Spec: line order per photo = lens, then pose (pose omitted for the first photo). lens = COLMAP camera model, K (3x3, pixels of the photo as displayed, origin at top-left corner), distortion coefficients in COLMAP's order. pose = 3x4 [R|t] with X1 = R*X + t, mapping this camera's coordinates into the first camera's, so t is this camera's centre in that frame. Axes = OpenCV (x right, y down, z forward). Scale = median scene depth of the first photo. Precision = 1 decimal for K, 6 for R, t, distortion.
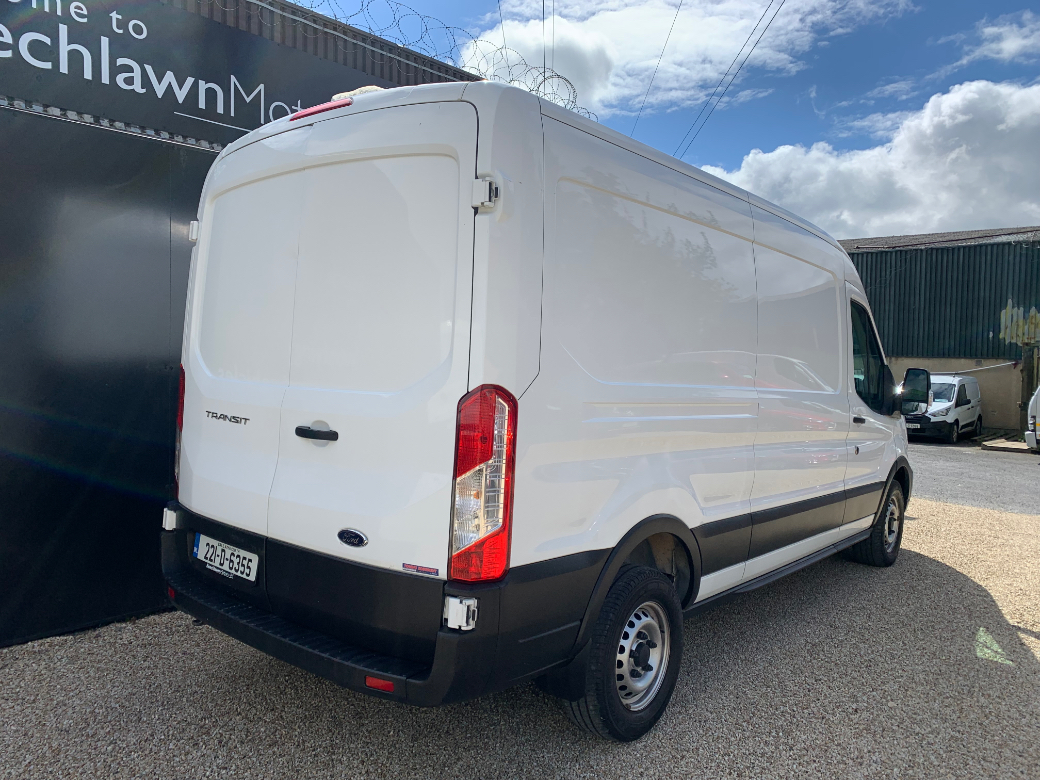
lens RADIAL K [[782.1, 0, 520.0], [0, 782.1, 390.0], [0, 0, 1]] dist [0.000798, -0.006326]
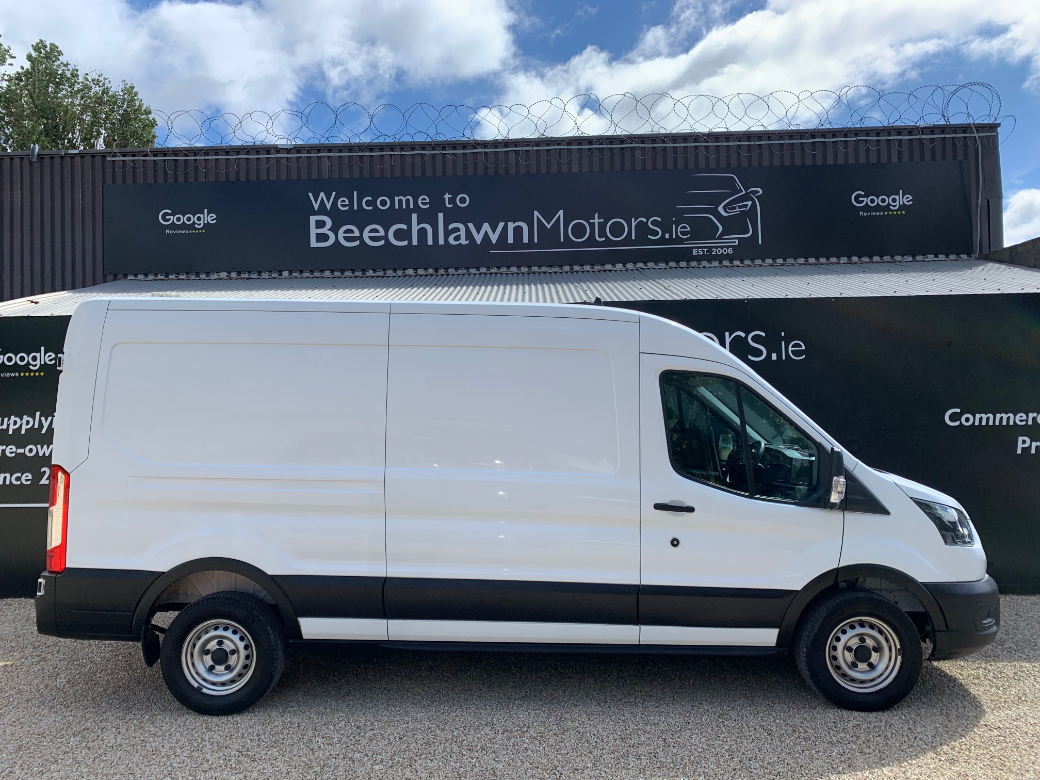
lens RADIAL K [[771.6, 0, 532.0], [0, 771.6, 411.1], [0, 0, 1]] dist [0.000481, -0.003076]
pose [[0.649918, -0.031782, -0.759339, 1.118811], [-0.006862, 0.998839, -0.047679, -0.028315], [0.759973, 0.036199, 0.648946, 0.360192]]
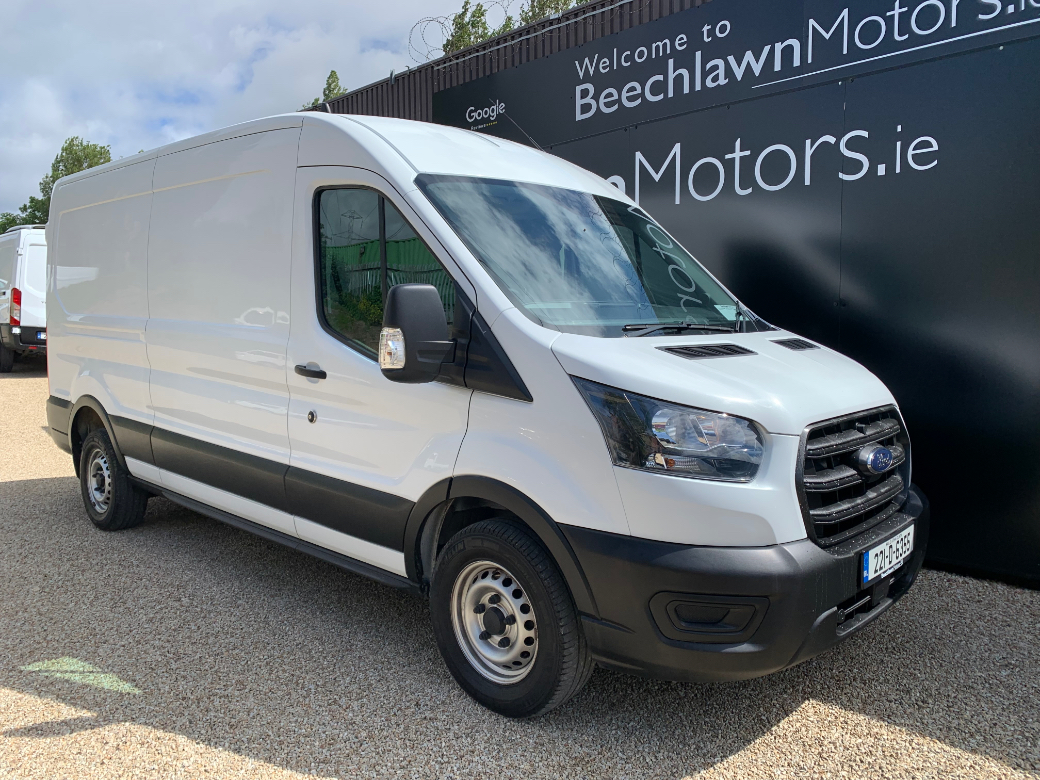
lens RADIAL K [[802.2, 0, 520.0], [0, 802.2, 390.0], [0, 0, 1]] dist [0.004663, 0.007768]
pose [[-0.055676, 0.055332, -0.996915, 1.262242], [-0.040464, 0.997518, 0.057625, 0.010969], [0.997629, 0.043548, -0.053299, 1.389139]]
